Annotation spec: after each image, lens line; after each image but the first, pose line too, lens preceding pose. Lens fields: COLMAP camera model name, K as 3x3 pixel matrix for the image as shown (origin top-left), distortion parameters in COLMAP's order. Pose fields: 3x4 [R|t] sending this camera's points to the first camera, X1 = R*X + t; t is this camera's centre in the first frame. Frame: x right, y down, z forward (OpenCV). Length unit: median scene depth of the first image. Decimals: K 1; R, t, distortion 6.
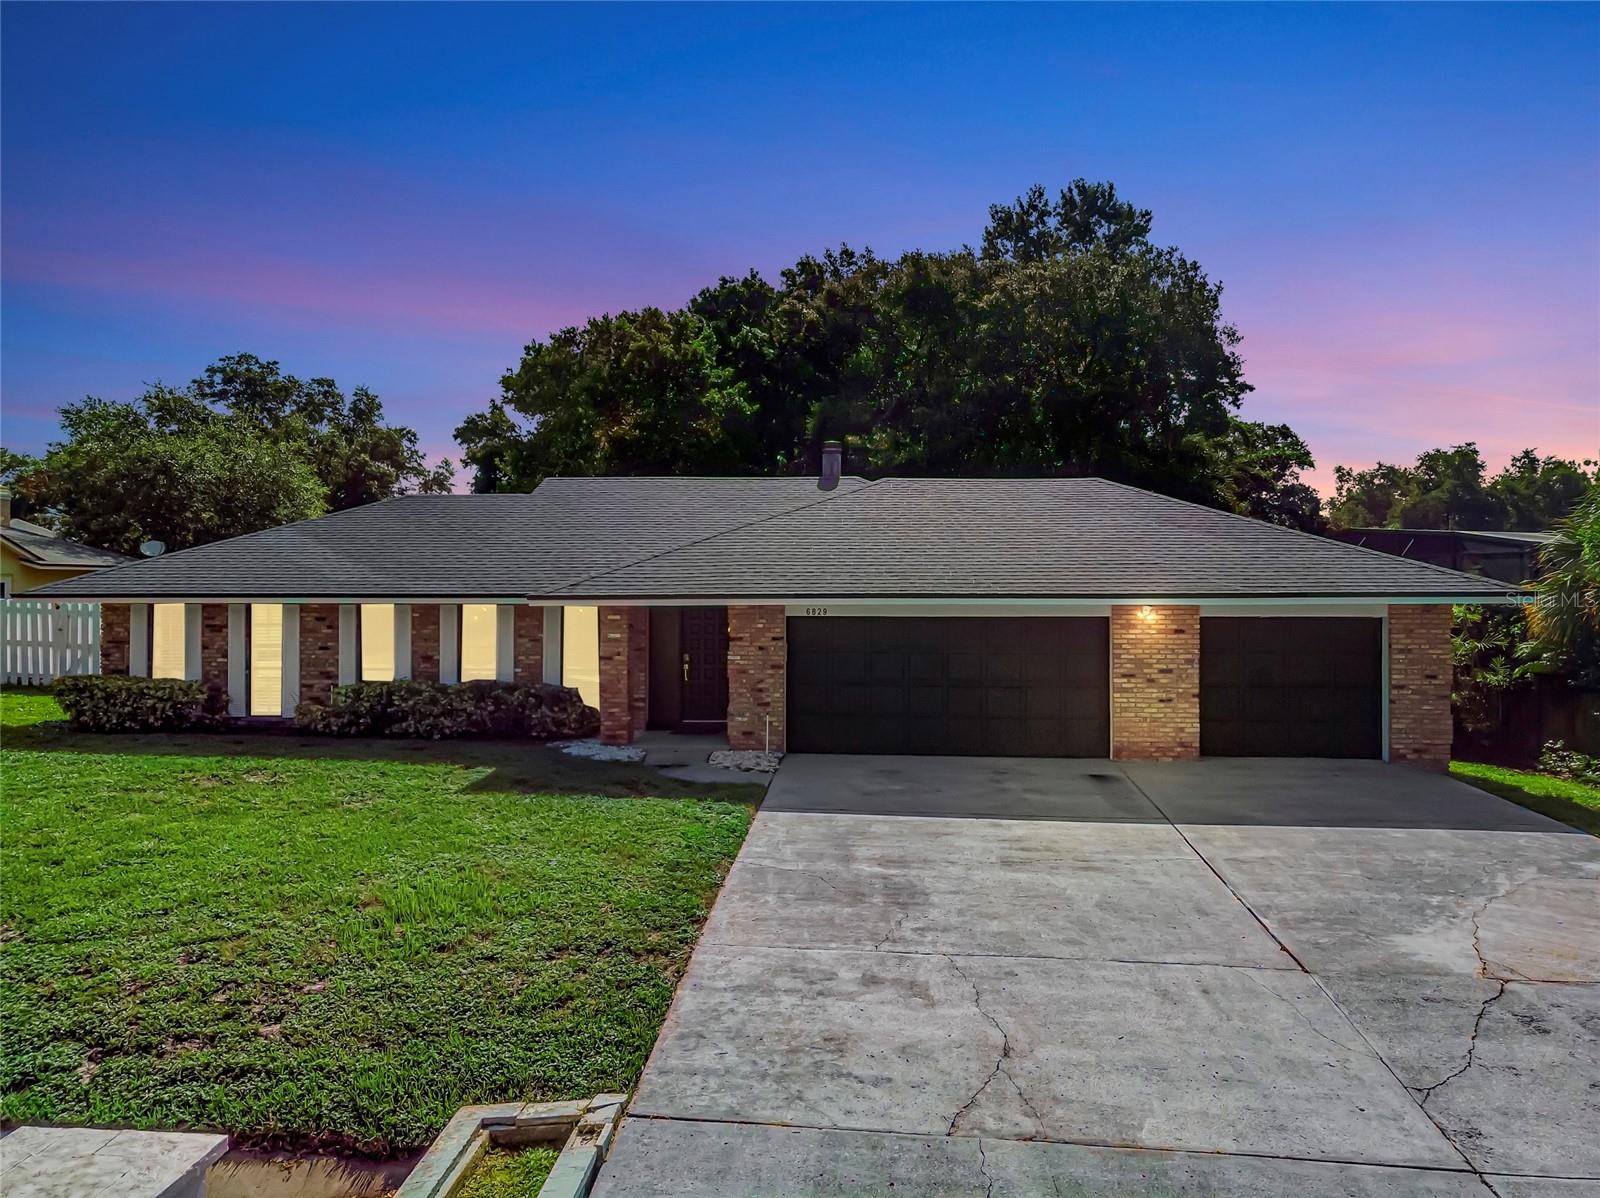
lens RADIAL K [[1190.0, 0, 804.4], [0, 1190.0, 583.2], [0, 0, 1]] dist [-0.024939, 0.049081]
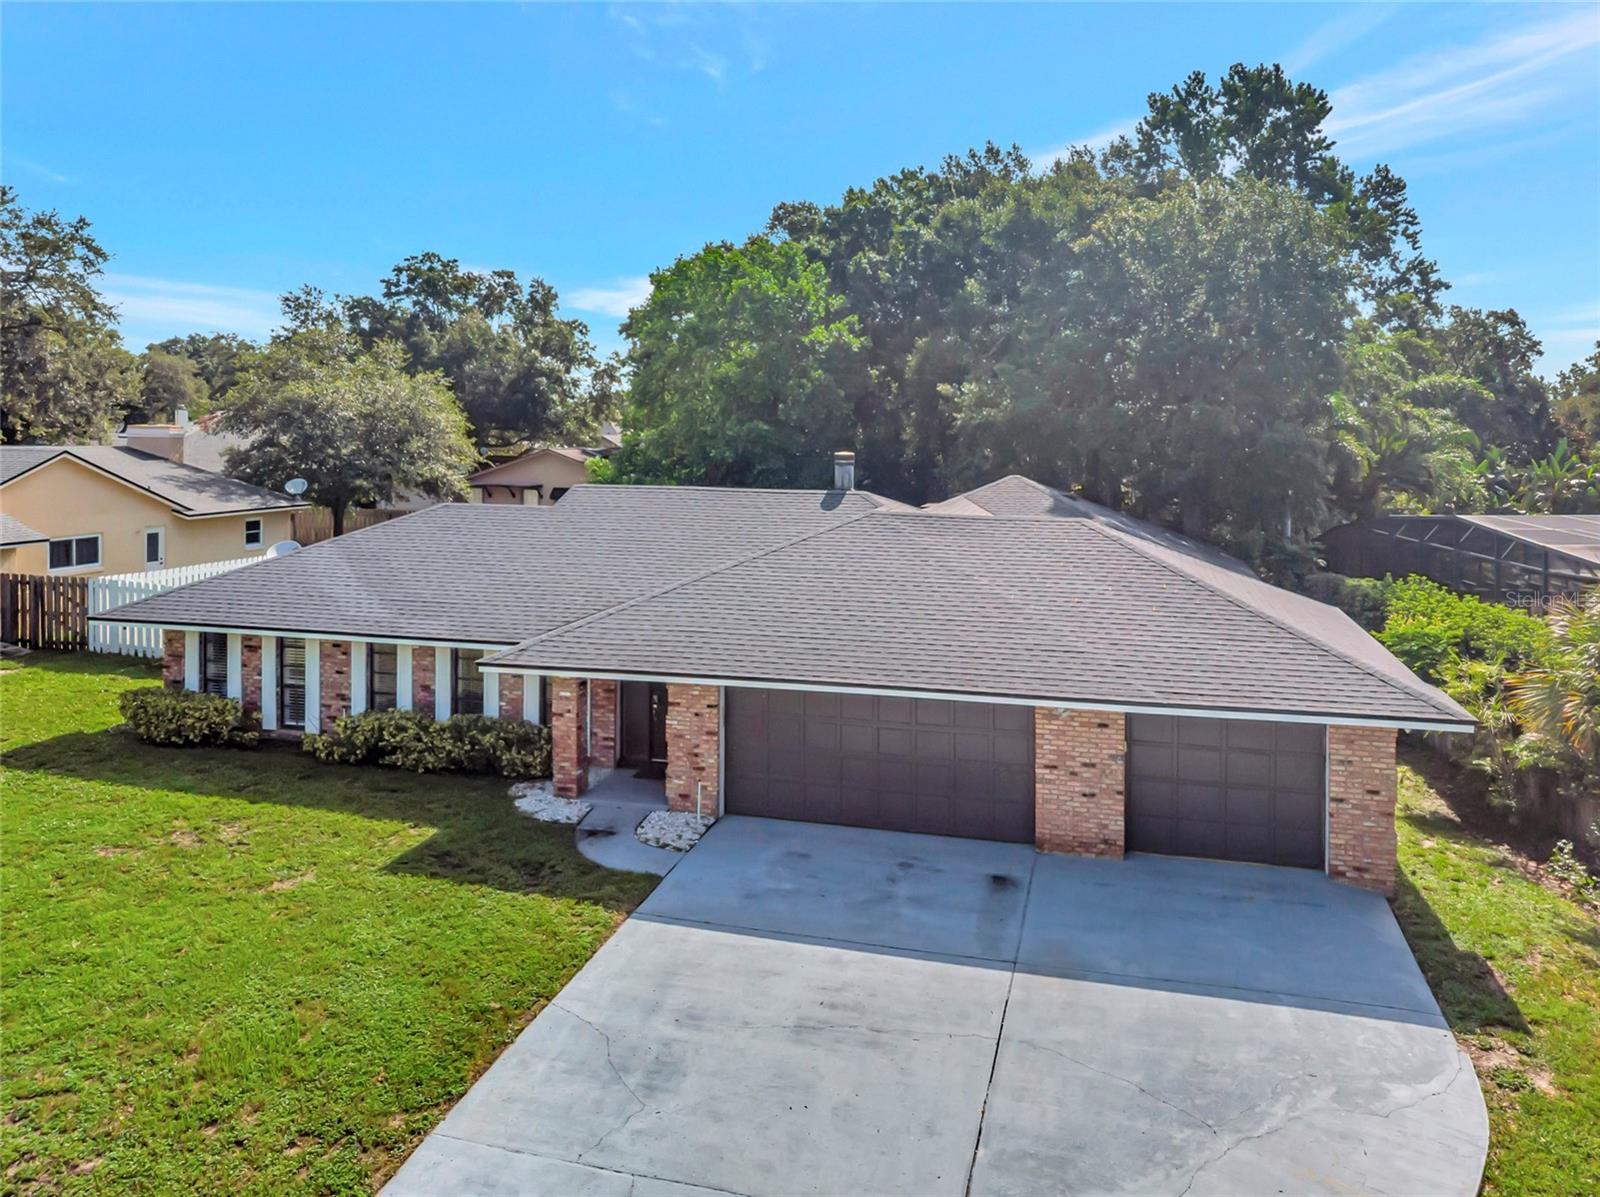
lens RADIAL K [[1237.5, 0, 800.3], [0, 1237.5, 427.9], [0, 0, 1]] dist [-0.002382, -0.006753]
pose [[0.981368, 0.006320, -0.192034, 0.244399], [-0.004950, 0.999959, 0.007614, -0.193292], [0.192074, -0.006522, 0.981359, -0.037973]]
